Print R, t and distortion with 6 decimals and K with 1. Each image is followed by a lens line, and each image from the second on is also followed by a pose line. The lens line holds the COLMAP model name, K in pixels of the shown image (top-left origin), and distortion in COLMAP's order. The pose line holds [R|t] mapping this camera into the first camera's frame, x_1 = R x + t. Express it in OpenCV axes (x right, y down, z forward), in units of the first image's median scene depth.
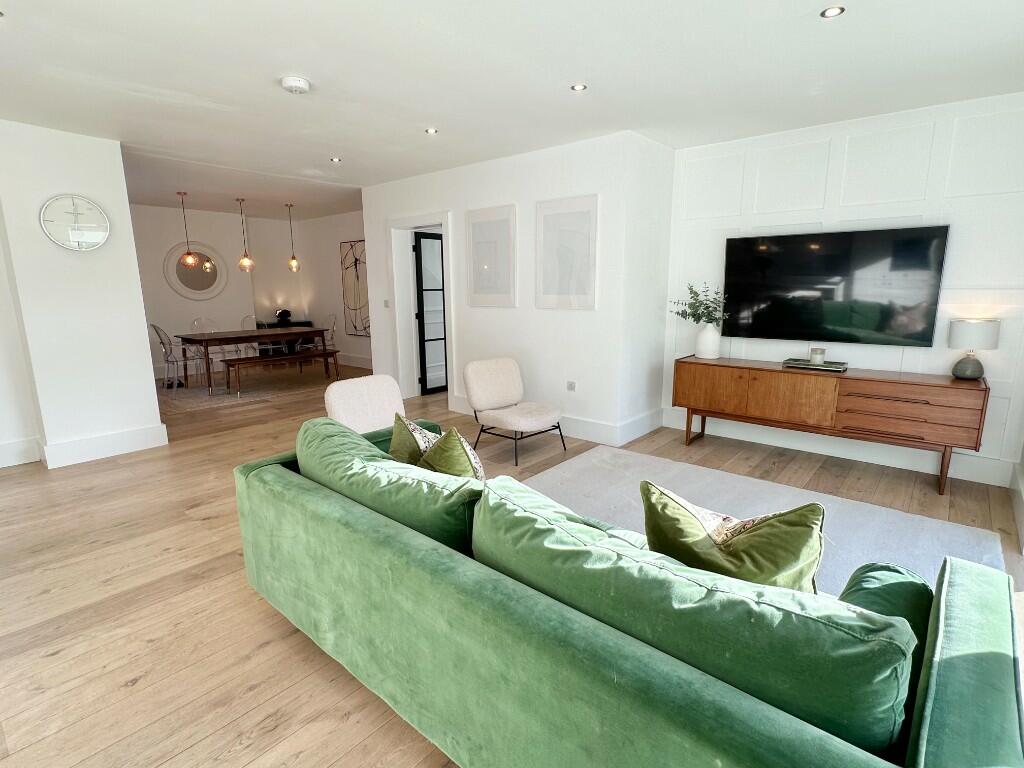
lens RADIAL K [[521.1, 0, 513.2], [0, 521.1, 383.9], [0, 0, 1]] dist [-0.001968, 0.000814]
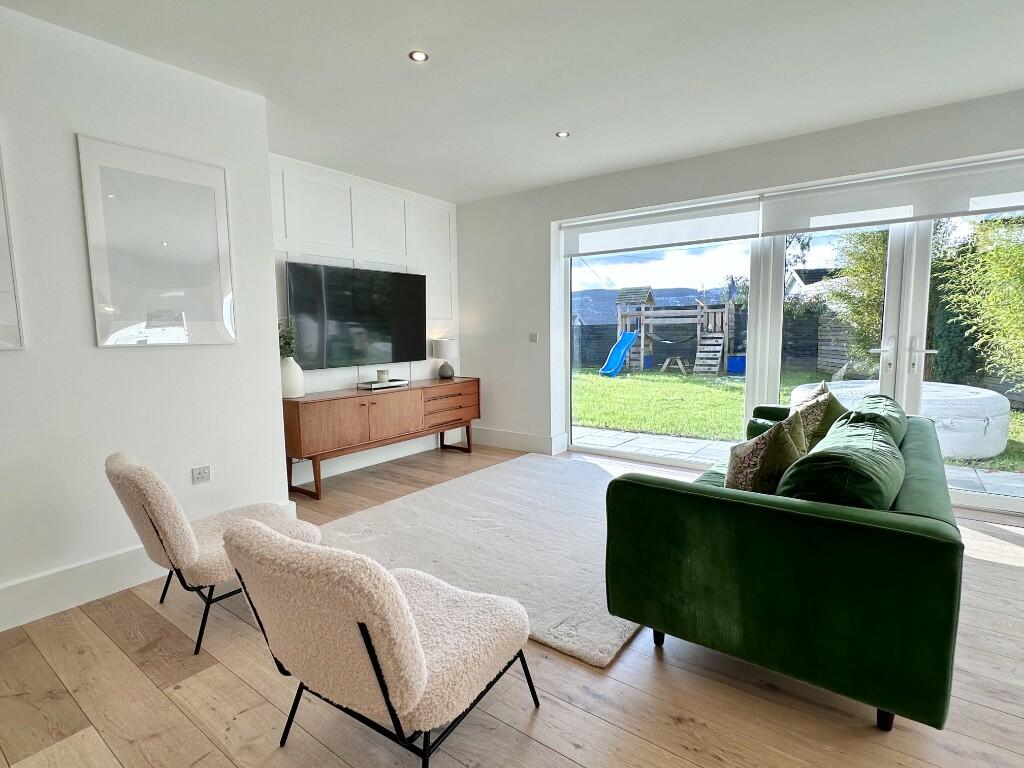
lens RADIAL K [[521.1, 0, 516.2], [0, 521.1, 383.6], [0, 0, 1]] dist [-0.001968, 0.000814]
pose [[-0.068856, -0.100216, 0.992580, -1.329653], [0.198957, 0.973576, 0.112099, -0.251260], [-0.977586, 0.205199, -0.047098, 1.828268]]
